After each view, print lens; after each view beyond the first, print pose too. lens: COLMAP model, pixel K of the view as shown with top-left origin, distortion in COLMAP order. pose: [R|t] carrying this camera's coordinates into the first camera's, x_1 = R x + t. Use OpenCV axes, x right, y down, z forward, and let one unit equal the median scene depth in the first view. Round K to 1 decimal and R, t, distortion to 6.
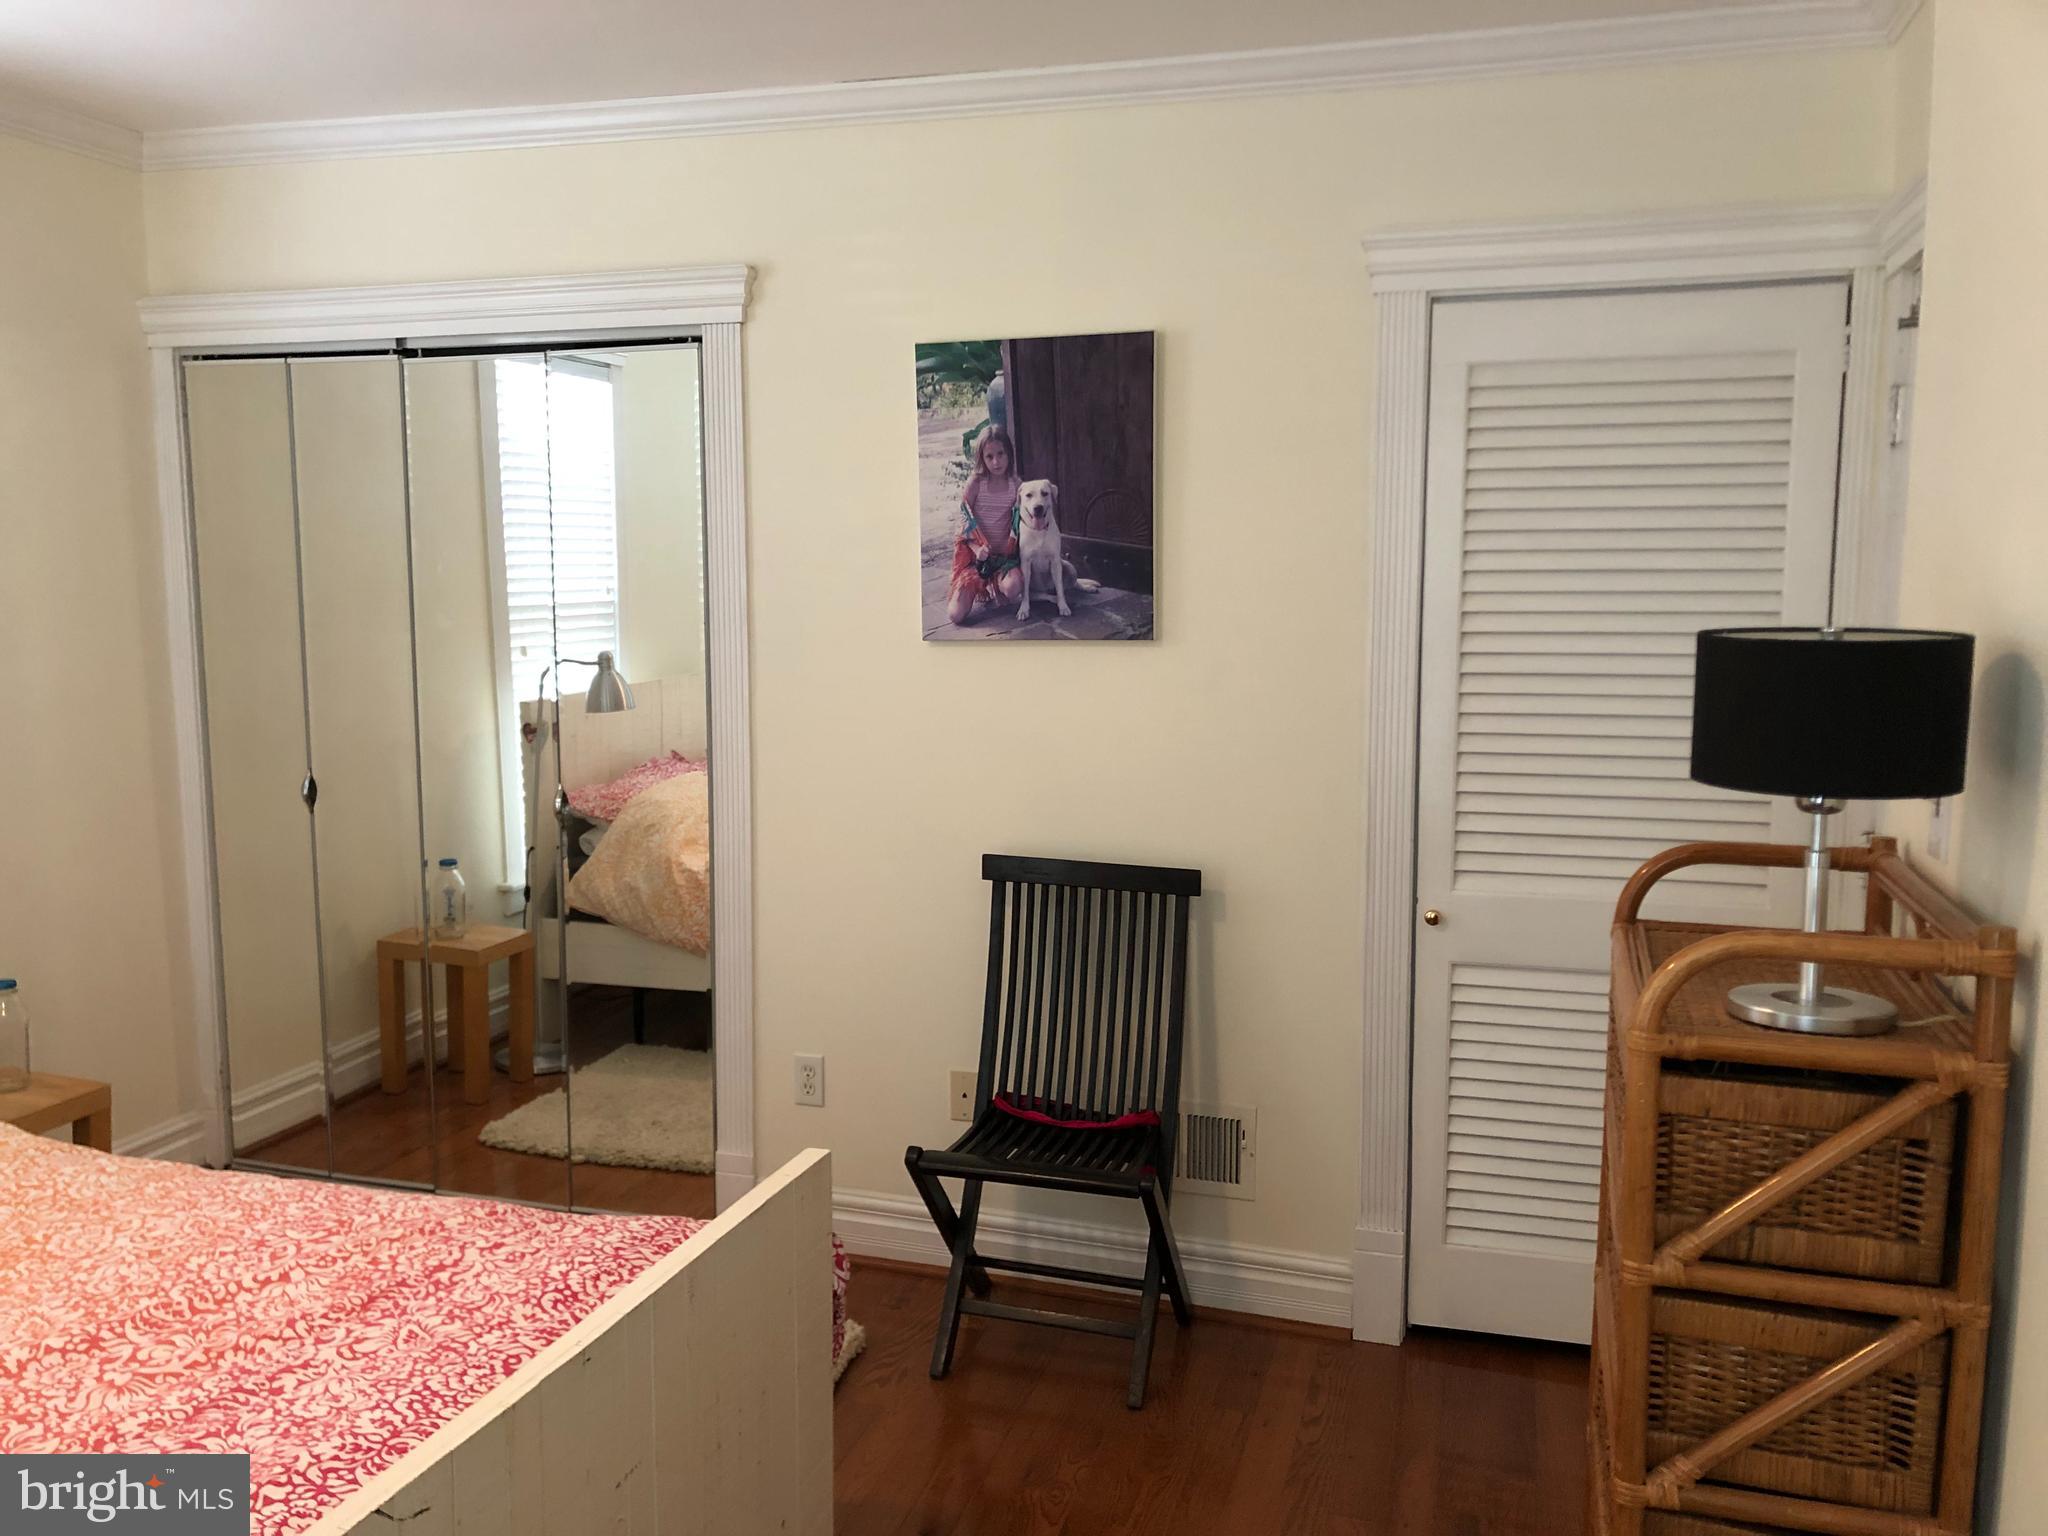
lens RADIAL K [[1677.2, 0, 1024.0], [0, 1677.2, 768.0], [0, 0, 1]] dist [0.043750, -0.008847]
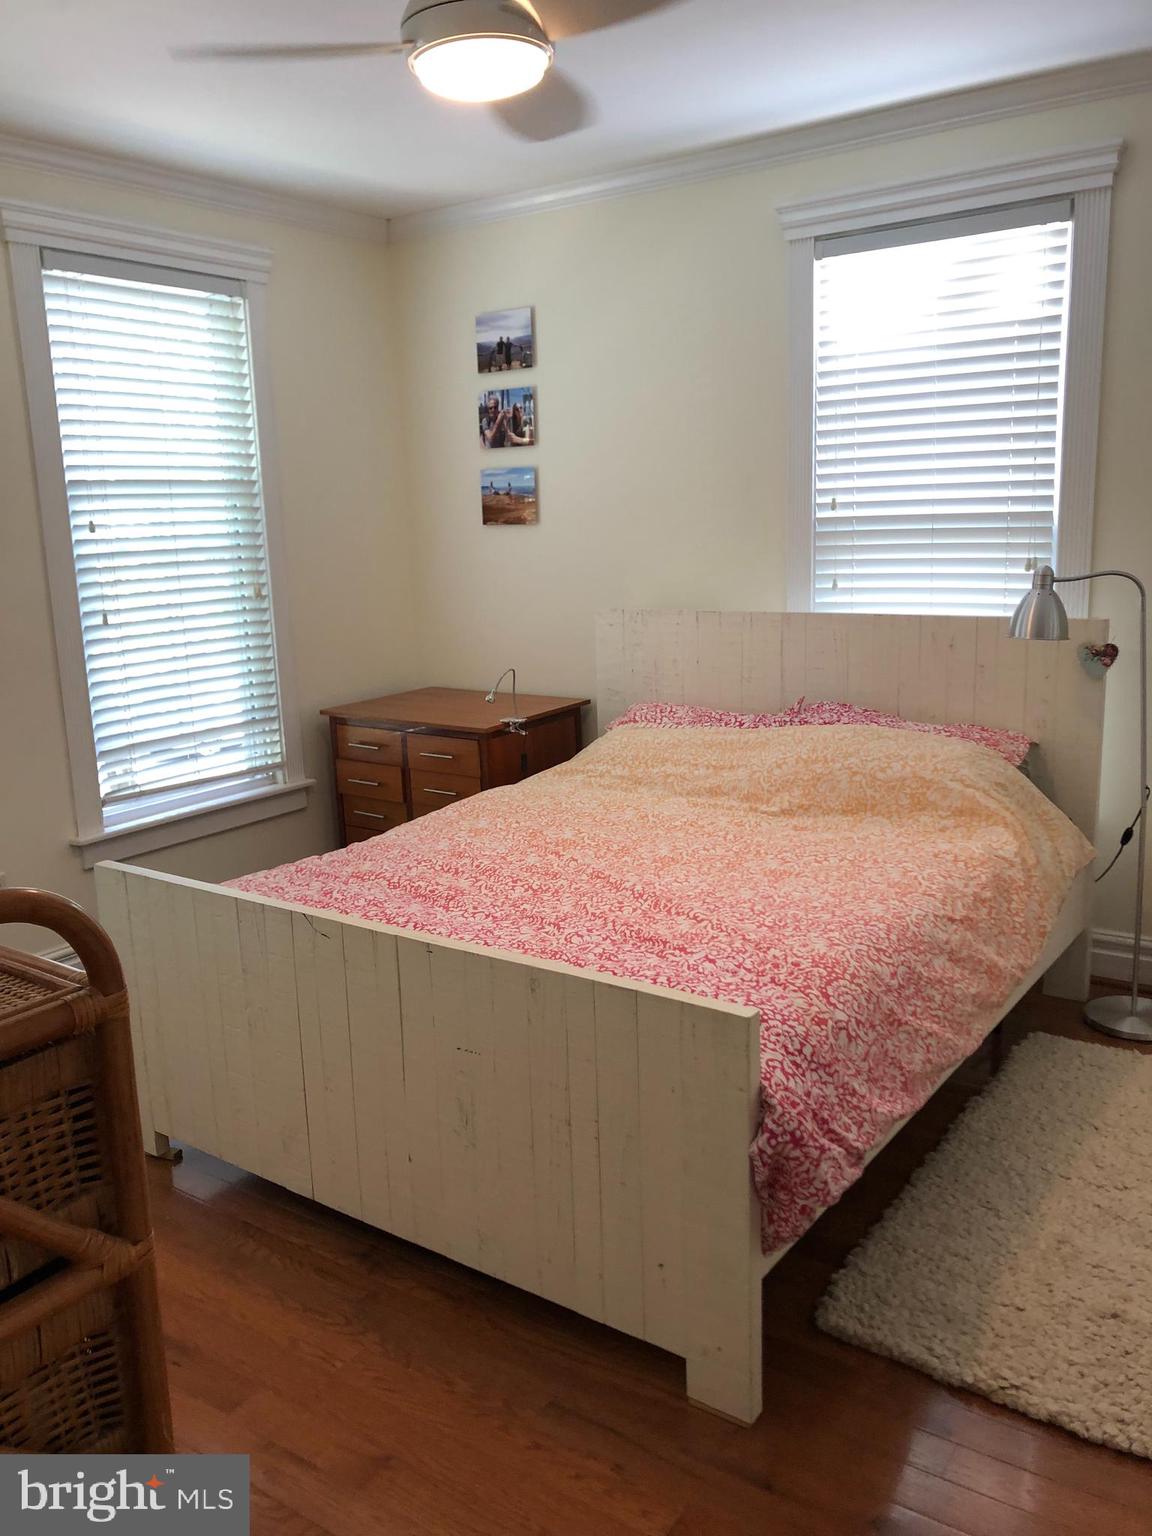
lens RADIAL K [[1257.9, 0, 578.8], [0, 1257.9, 743.8], [0, 0, 1]] dist [0.043750, -0.008847]
pose [[-0.292769, 0.199274, -0.935188, 0.757736], [-0.071907, 0.970684, 0.229349, -0.153277], [0.953476, 0.134393, -0.269857, 1.241024]]
